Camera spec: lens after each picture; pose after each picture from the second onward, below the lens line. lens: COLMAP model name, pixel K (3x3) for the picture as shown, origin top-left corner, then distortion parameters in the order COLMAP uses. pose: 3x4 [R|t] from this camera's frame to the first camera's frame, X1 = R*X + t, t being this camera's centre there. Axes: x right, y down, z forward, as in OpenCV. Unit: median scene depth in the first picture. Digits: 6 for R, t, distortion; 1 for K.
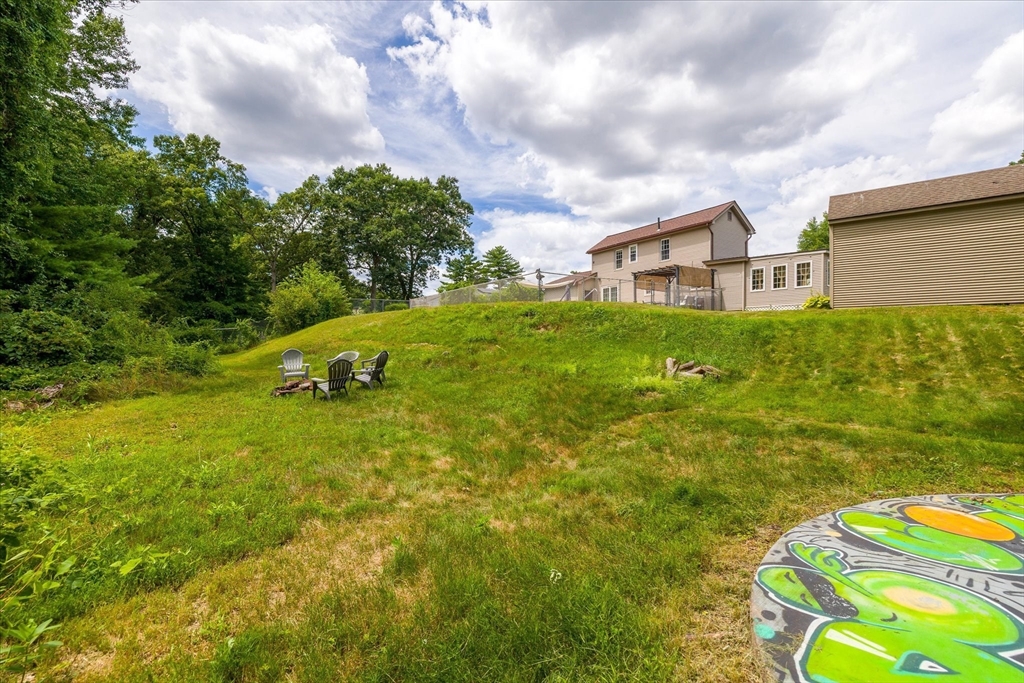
lens RADIAL K [[432.9, 0, 511.0], [0, 432.9, 339.6], [0, 0, 1]] dist [0.000817, 0.000029]
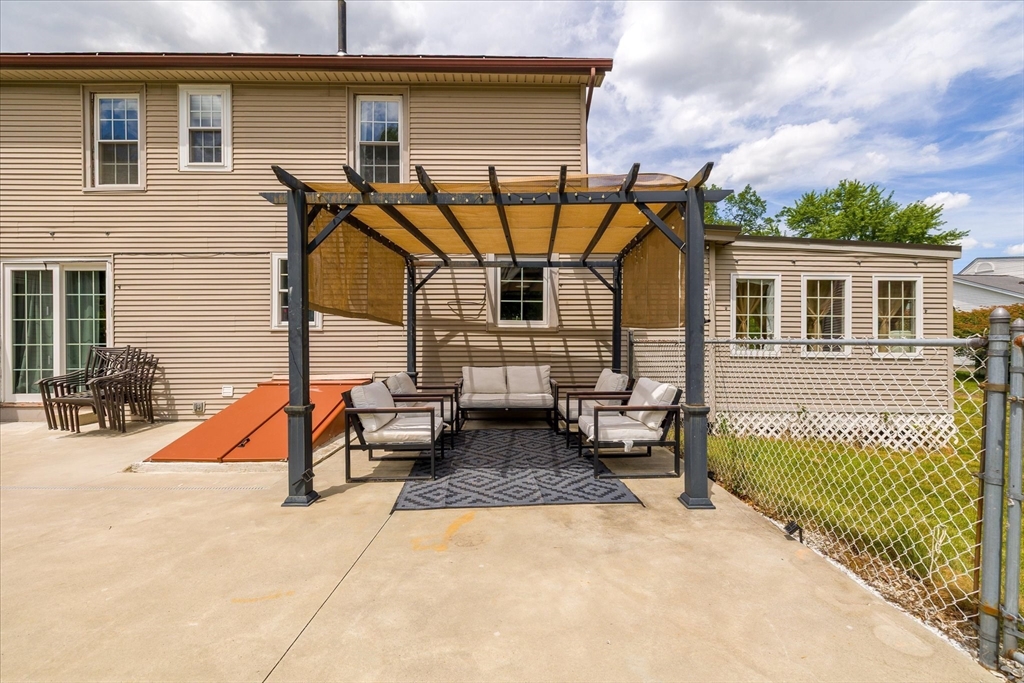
lens RADIAL K [[432.9, 0, 511.0], [0, 432.9, 339.6], [0, 0, 1]] dist [0.000817, 0.000029]
pose [[0.526317, 0.002715, 0.850284, 0.209834], [-0.002431, 0.999996, -0.001688, -0.109656], [-0.850285, -0.001179, 0.526321, 0.891808]]
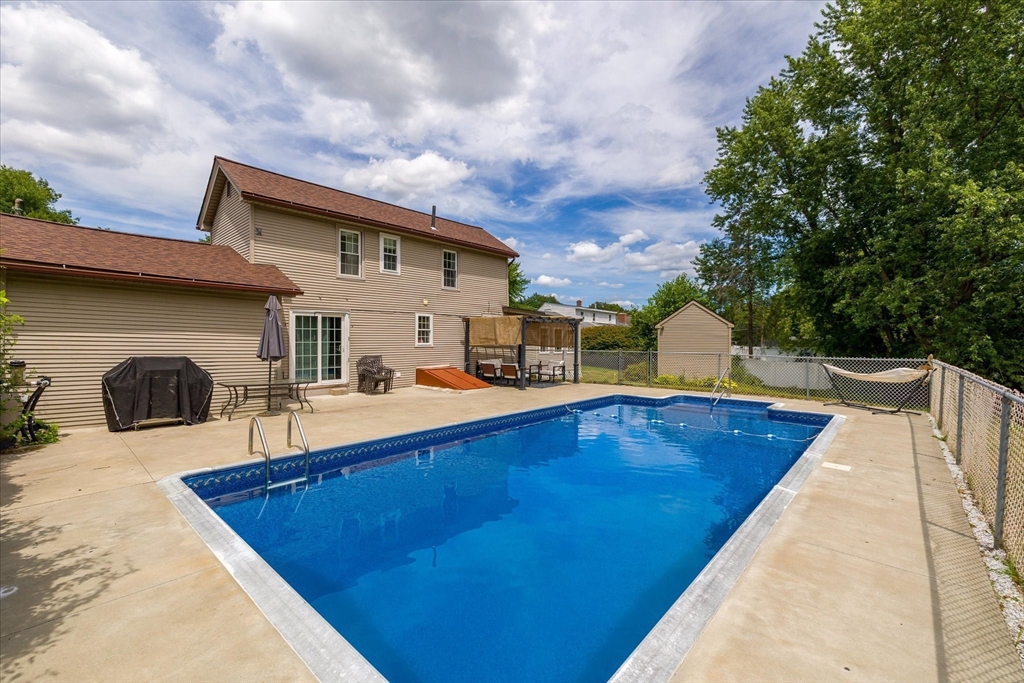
lens RADIAL K [[432.9, 0, 511.0], [0, 432.9, 339.6], [0, 0, 1]] dist [0.000817, 0.000029]
pose [[-0.231690, -0.000607, 0.972790, -0.246919], [-0.013543, 0.999905, -0.002601, -0.125718], [-0.972695, -0.013777, -0.231676, 1.157699]]
